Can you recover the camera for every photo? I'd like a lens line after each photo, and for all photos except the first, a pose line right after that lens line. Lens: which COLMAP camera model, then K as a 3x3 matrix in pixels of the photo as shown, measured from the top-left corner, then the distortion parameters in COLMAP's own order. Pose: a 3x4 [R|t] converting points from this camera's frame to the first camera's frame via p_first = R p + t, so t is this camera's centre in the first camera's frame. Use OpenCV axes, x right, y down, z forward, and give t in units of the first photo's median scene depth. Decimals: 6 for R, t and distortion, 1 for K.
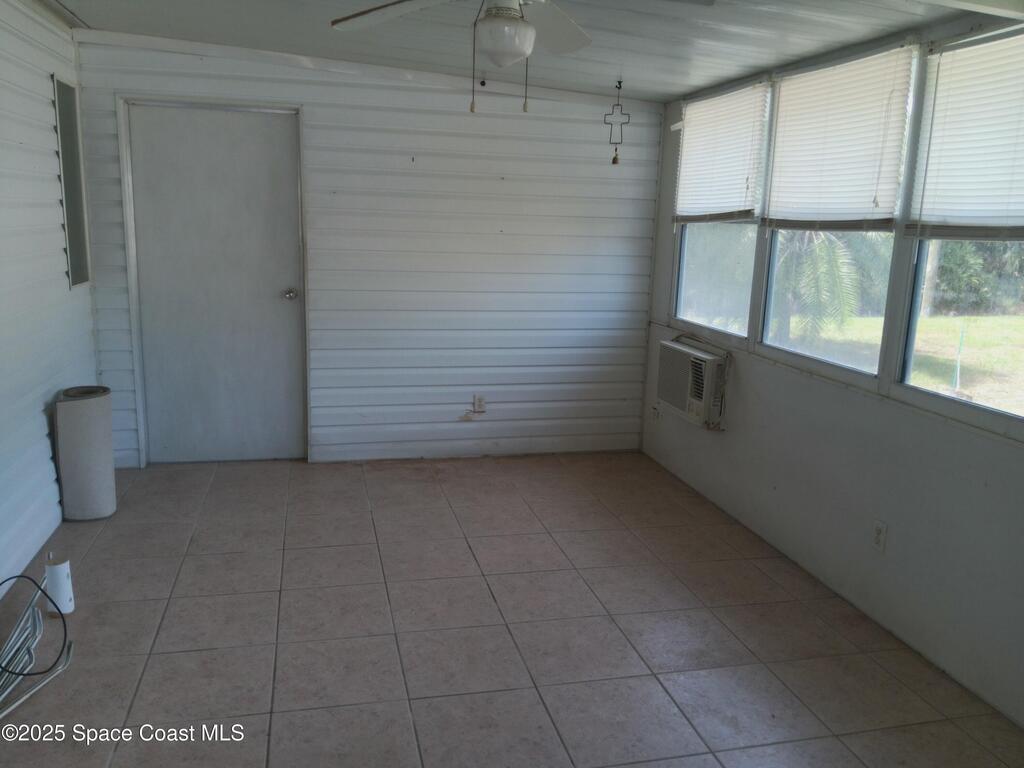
lens RADIAL K [[806.1, 0, 515.5], [0, 806.1, 384.5], [0, 0, 1]] dist [0.101408, -0.208167]
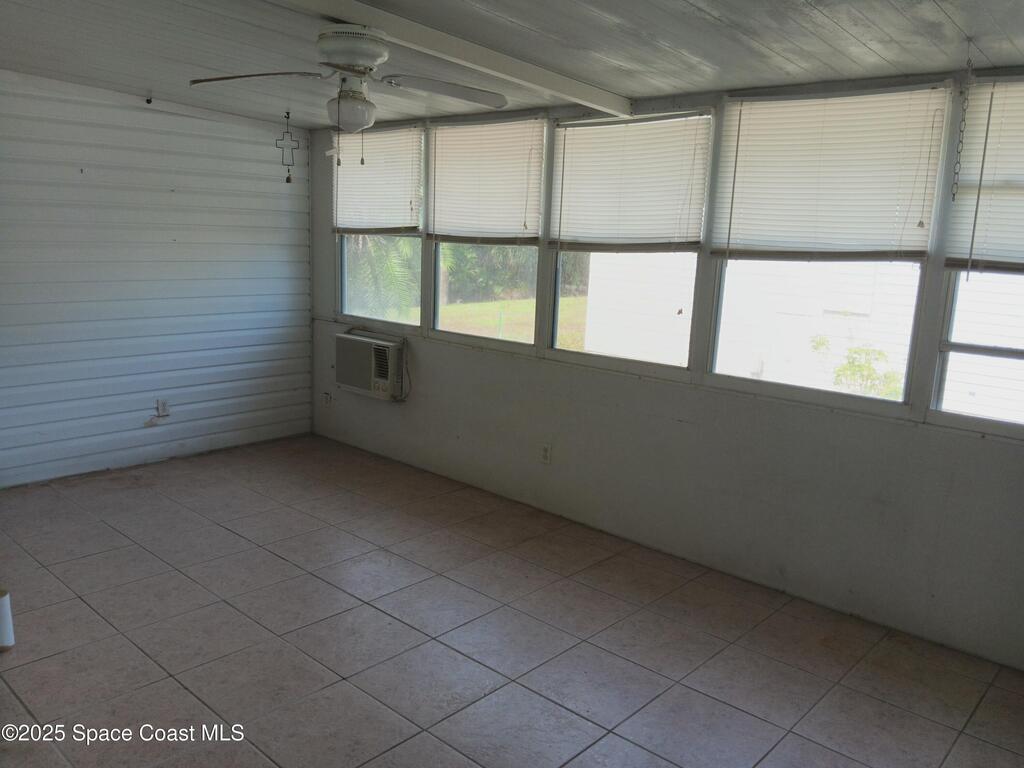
lens RADIAL K [[806.1, 0, 515.5], [0, 806.1, 384.5], [0, 0, 1]] dist [0.101408, -0.208167]
pose [[0.826191, -0.104938, 0.553530, -0.273277], [0.102360, 0.994107, 0.035683, 0.003603], [-0.554013, 0.027178, 0.832064, -0.125577]]
